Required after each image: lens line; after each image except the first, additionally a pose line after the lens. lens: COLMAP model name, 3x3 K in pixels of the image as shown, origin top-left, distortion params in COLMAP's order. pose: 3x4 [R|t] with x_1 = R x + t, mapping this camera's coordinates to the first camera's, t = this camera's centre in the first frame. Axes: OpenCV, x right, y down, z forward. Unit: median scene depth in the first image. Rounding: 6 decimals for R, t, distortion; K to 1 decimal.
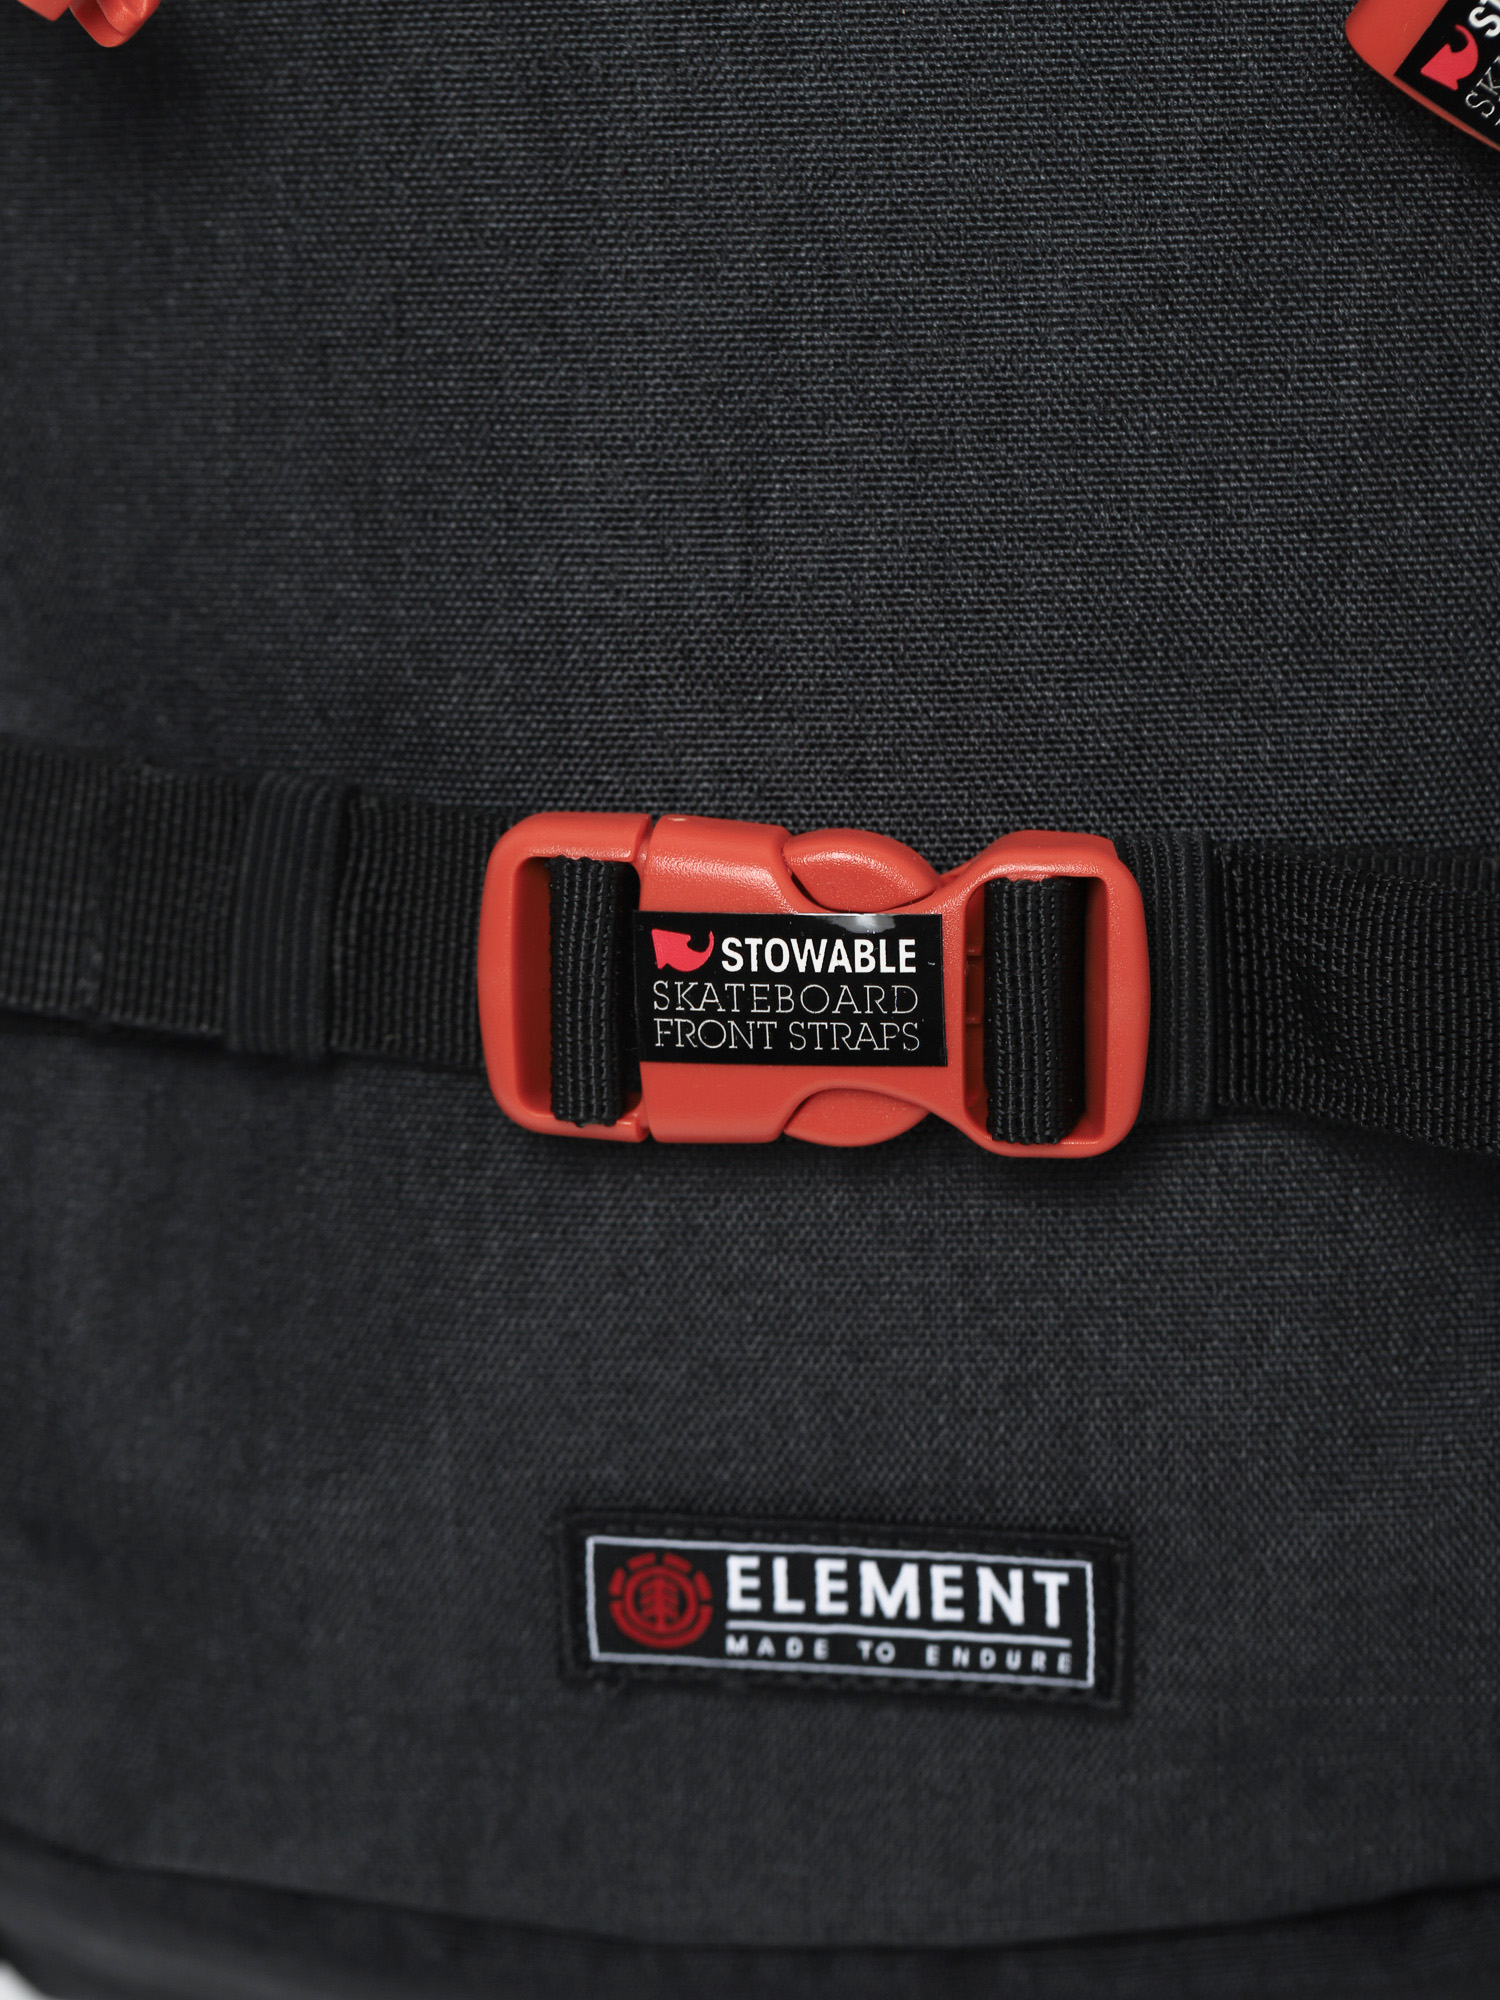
lens RADIAL K [[5612.2, 0, 754.0], [0, 5612.2, 1000.2], [0, 0, 1]] dist [-0.001180, 0.000000]
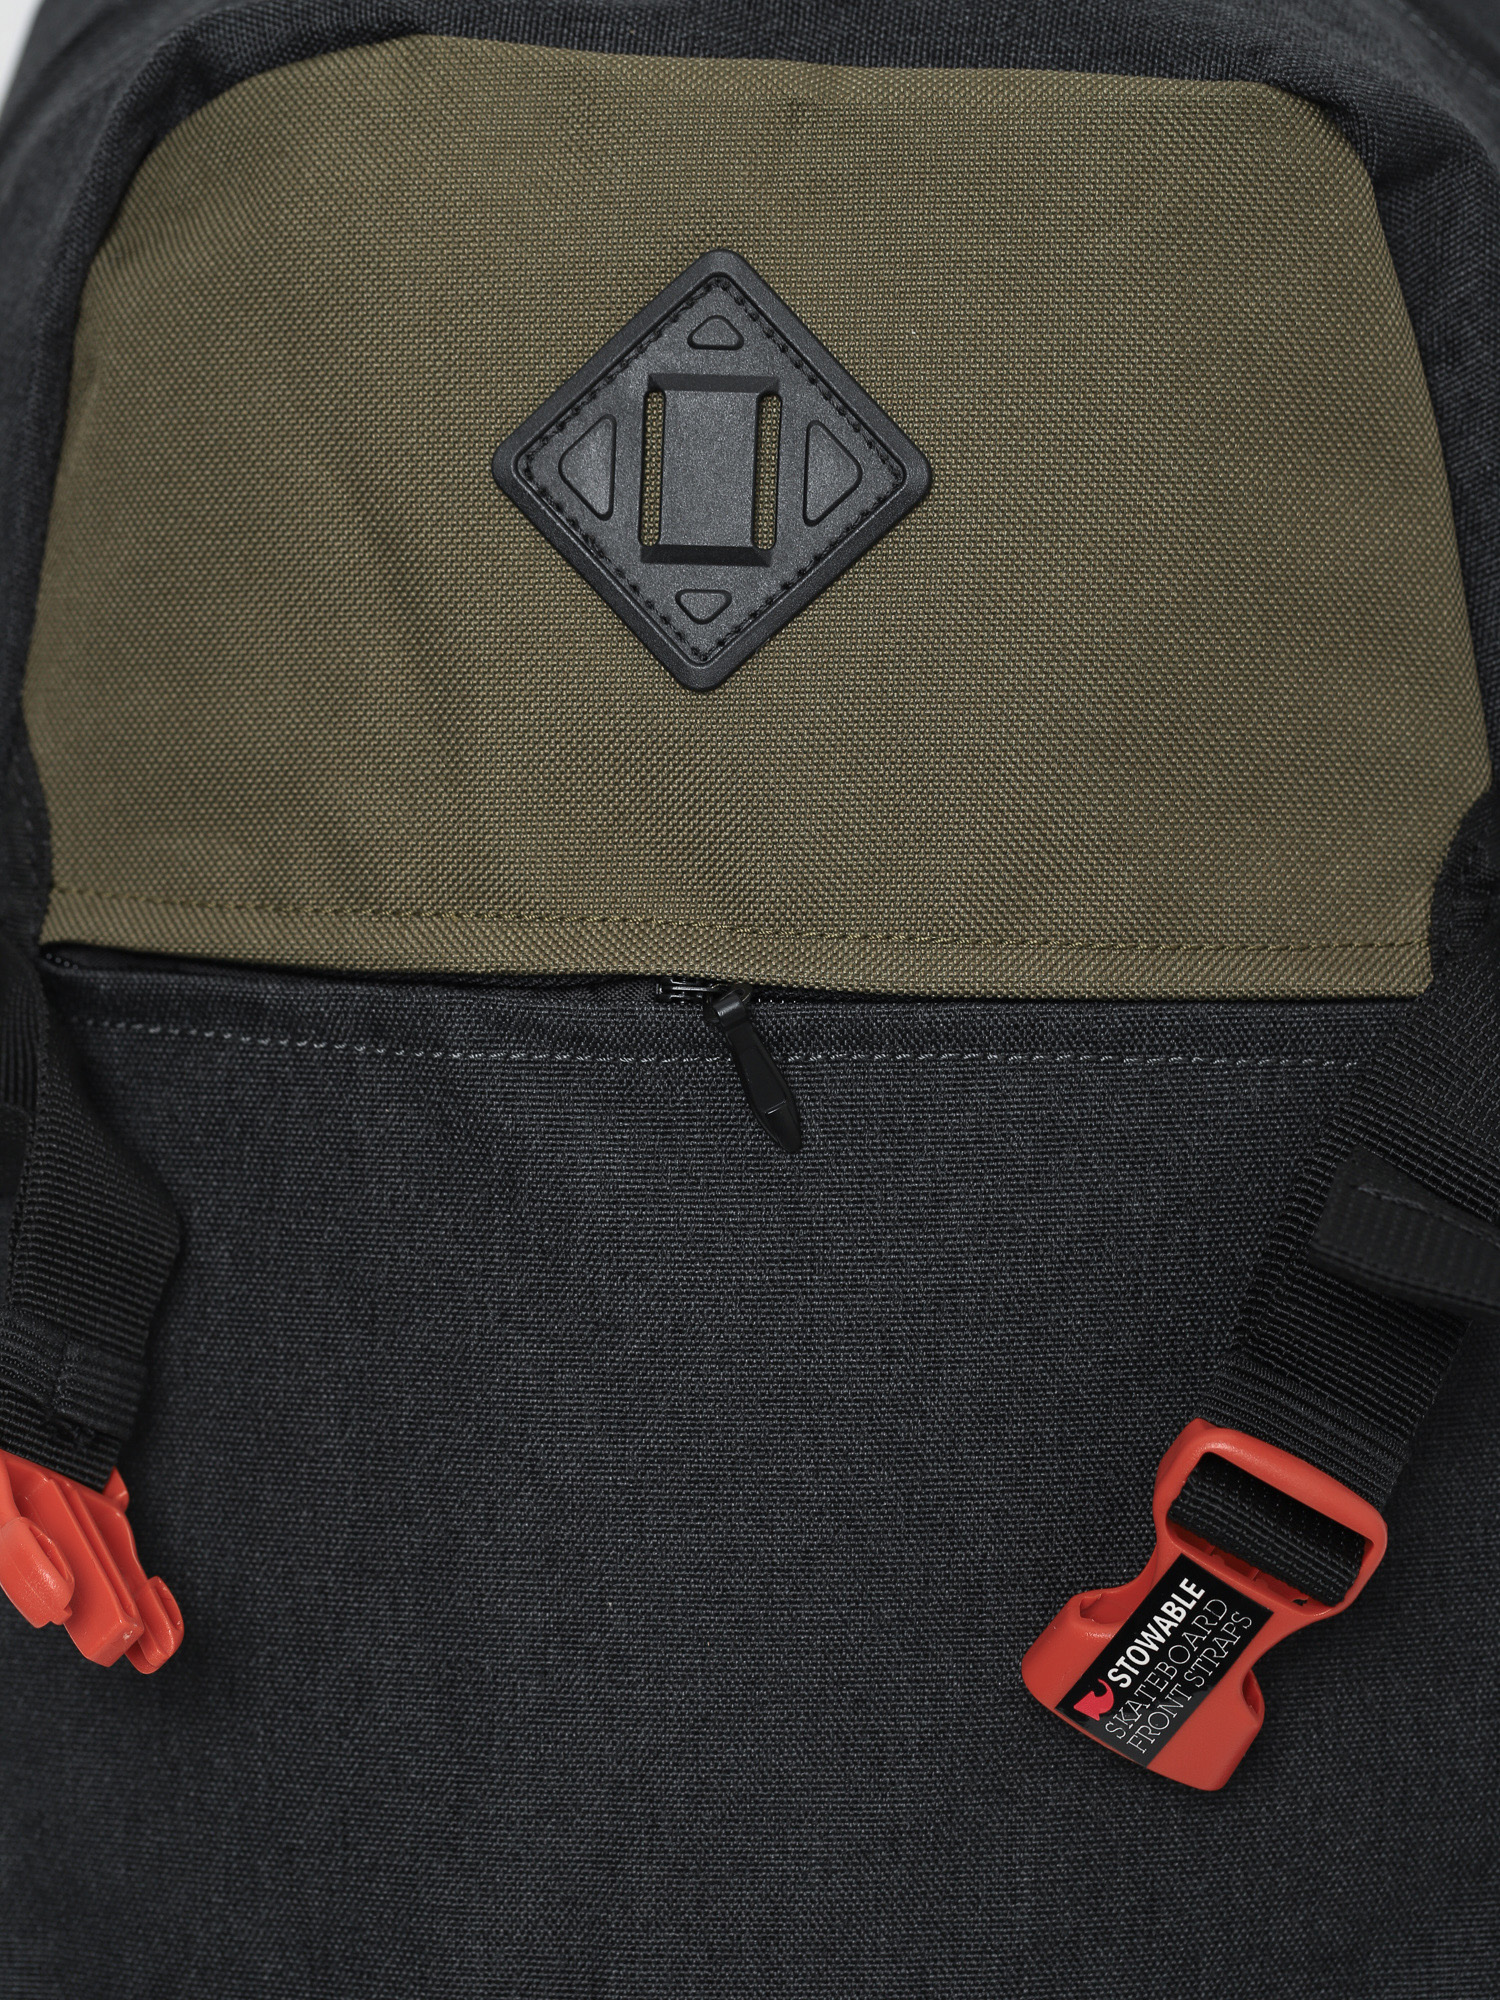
lens RADIAL K [[5612.2, 0, 746.1], [0, 5612.2, 999.3], [0, 0, 1]] dist [-0.001180, 0.000000]
pose [[0.999758, 0.013903, 0.017073, 0.009878], [-0.014114, 0.999824, 0.012325, -0.353042], [-0.016898, -0.012563, 0.999778, -0.398060]]
